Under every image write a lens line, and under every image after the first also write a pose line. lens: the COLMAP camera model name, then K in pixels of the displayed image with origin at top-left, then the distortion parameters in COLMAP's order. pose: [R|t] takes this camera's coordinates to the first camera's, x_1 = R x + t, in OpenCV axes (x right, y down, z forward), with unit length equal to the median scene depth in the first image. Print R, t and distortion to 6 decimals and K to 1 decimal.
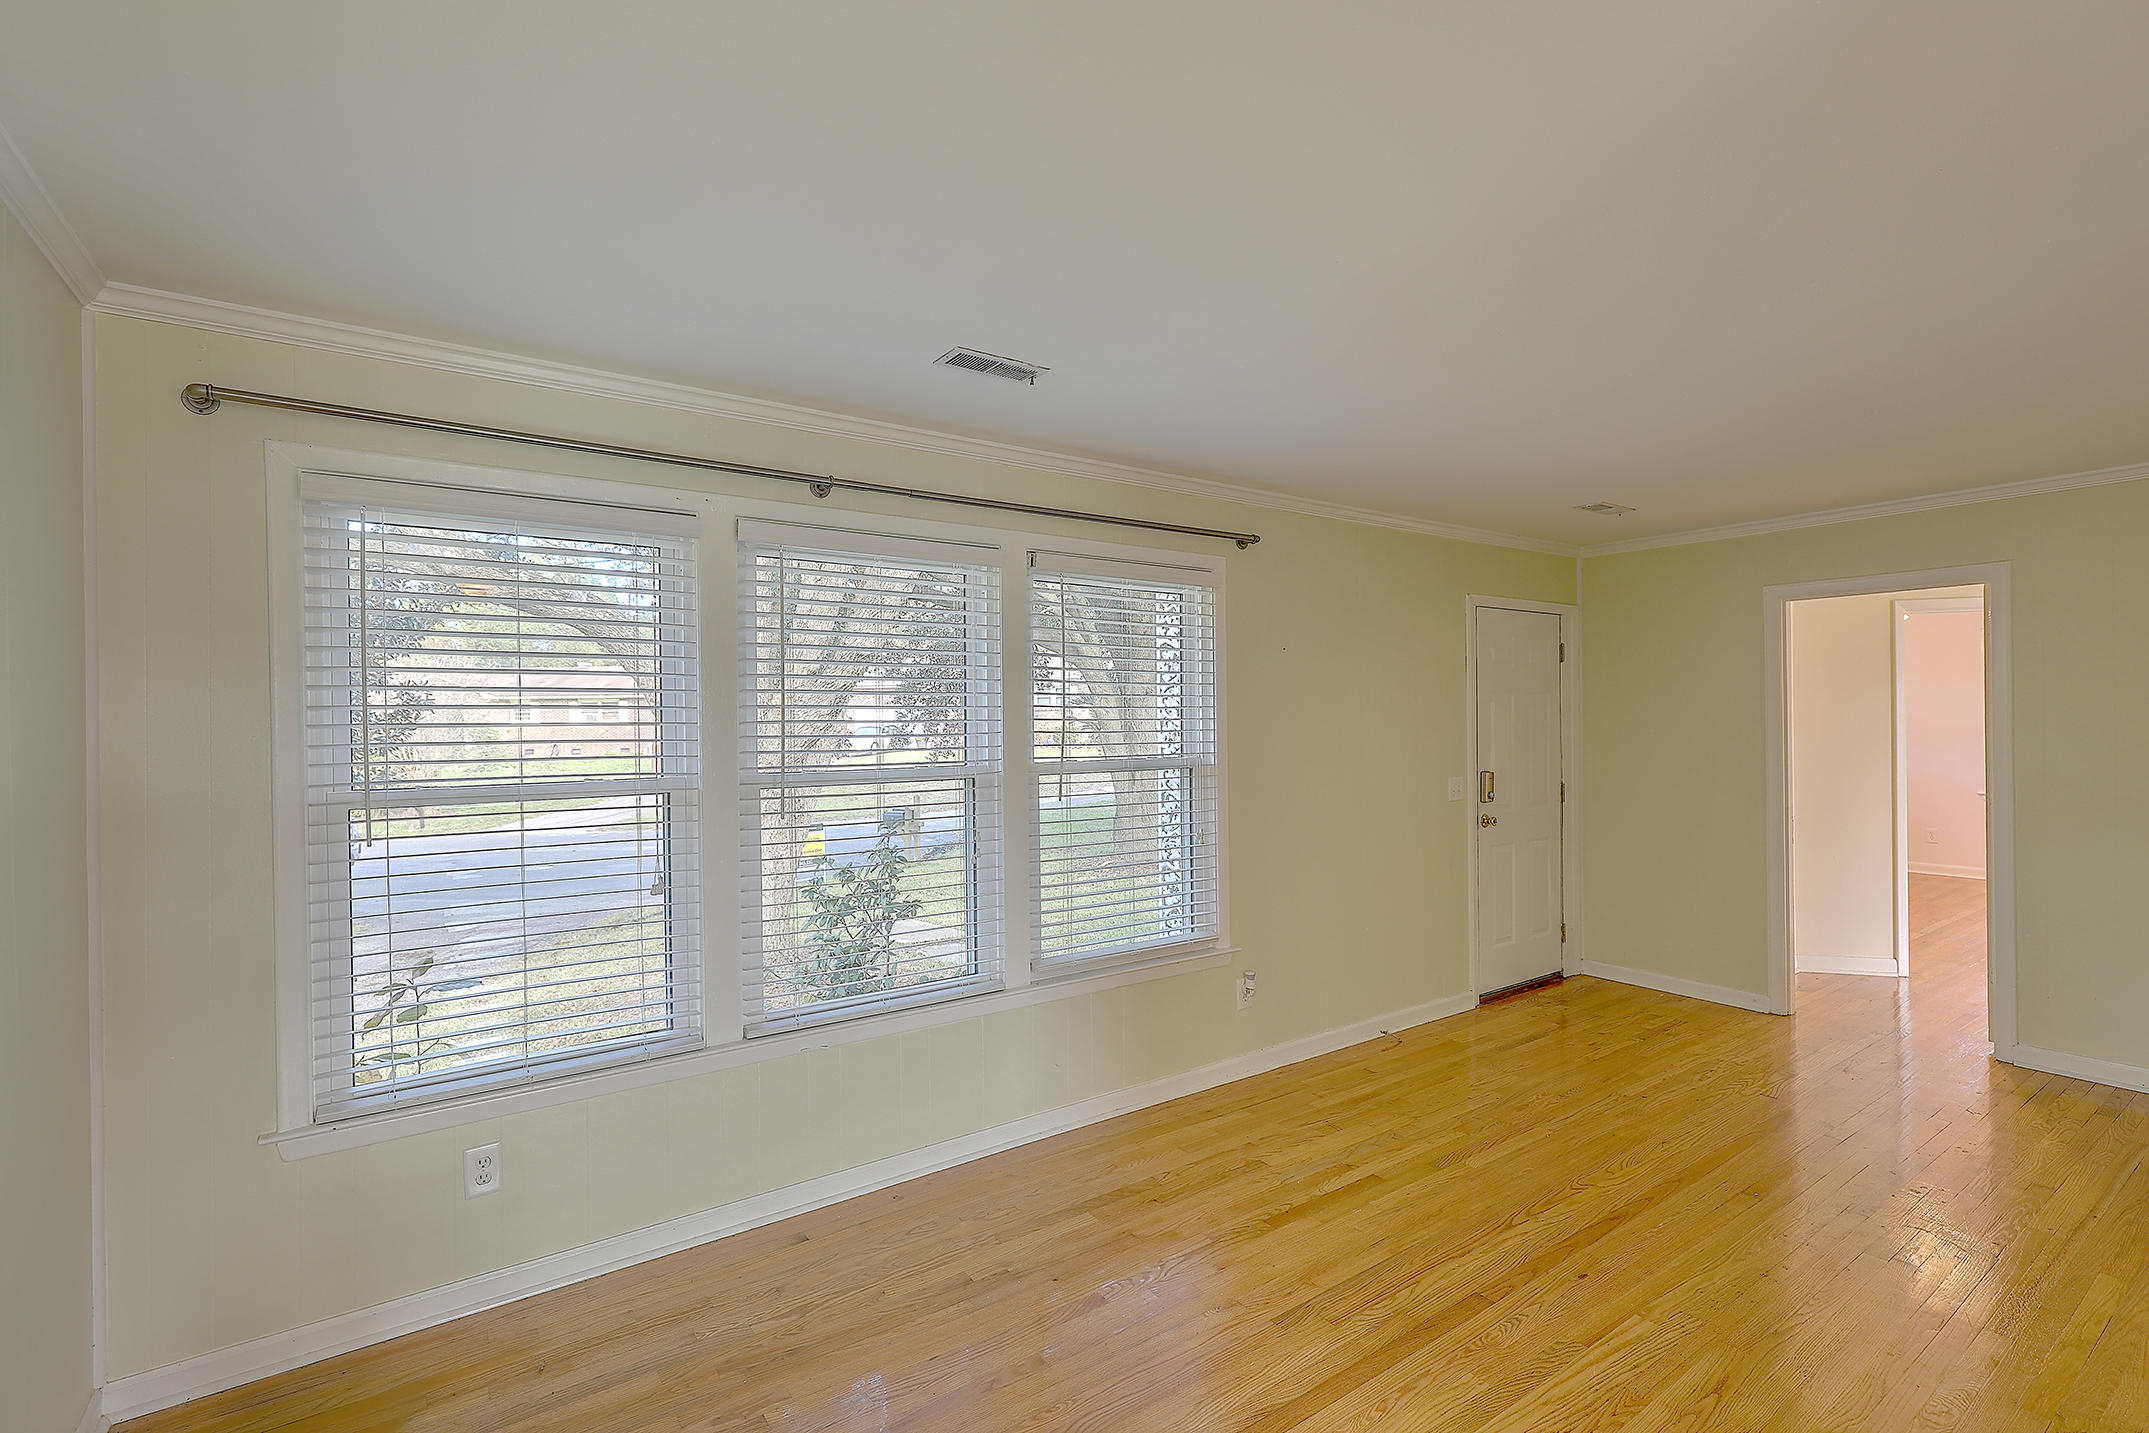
lens RADIAL K [[966.4, 0, 1080.9], [0, 966.4, 722.5], [0, 0, 1]] dist [-0.002703, 0.000801]
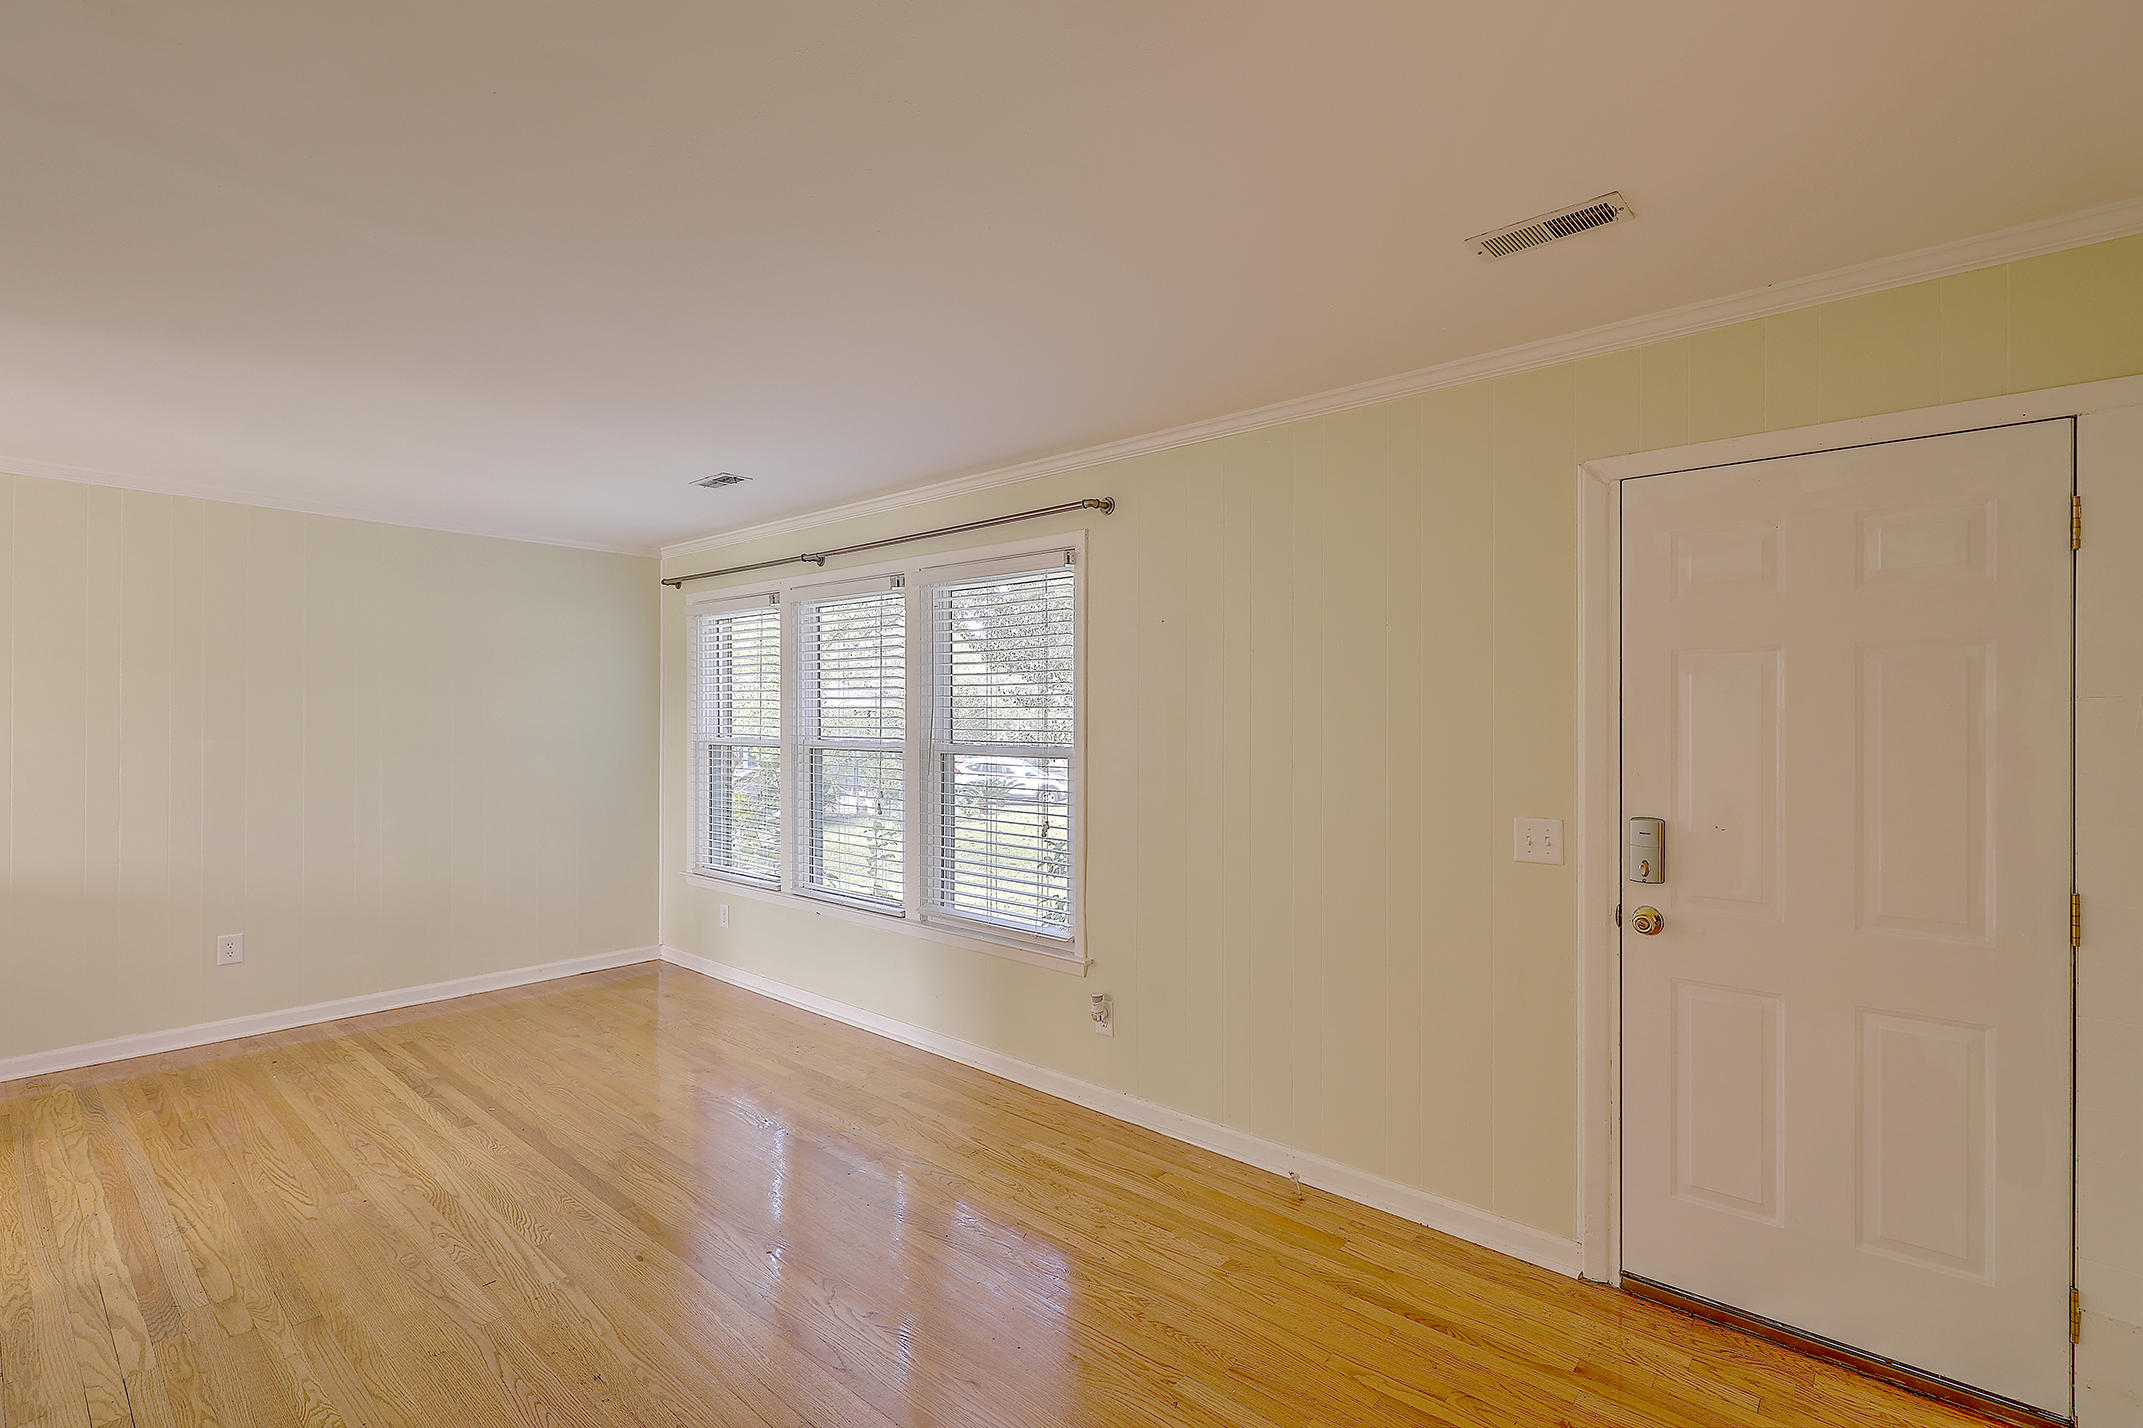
lens RADIAL K [[963.7, 0, 1071.4], [0, 963.7, 714.1], [0, 0, 1]] dist [-0.002703, 0.000801]
pose [[0.245311, 0.009072, -0.969402, 1.016645], [-0.007094, 0.999946, 0.007562, -0.003789], [0.969419, 0.005022, 0.245362, 0.754072]]
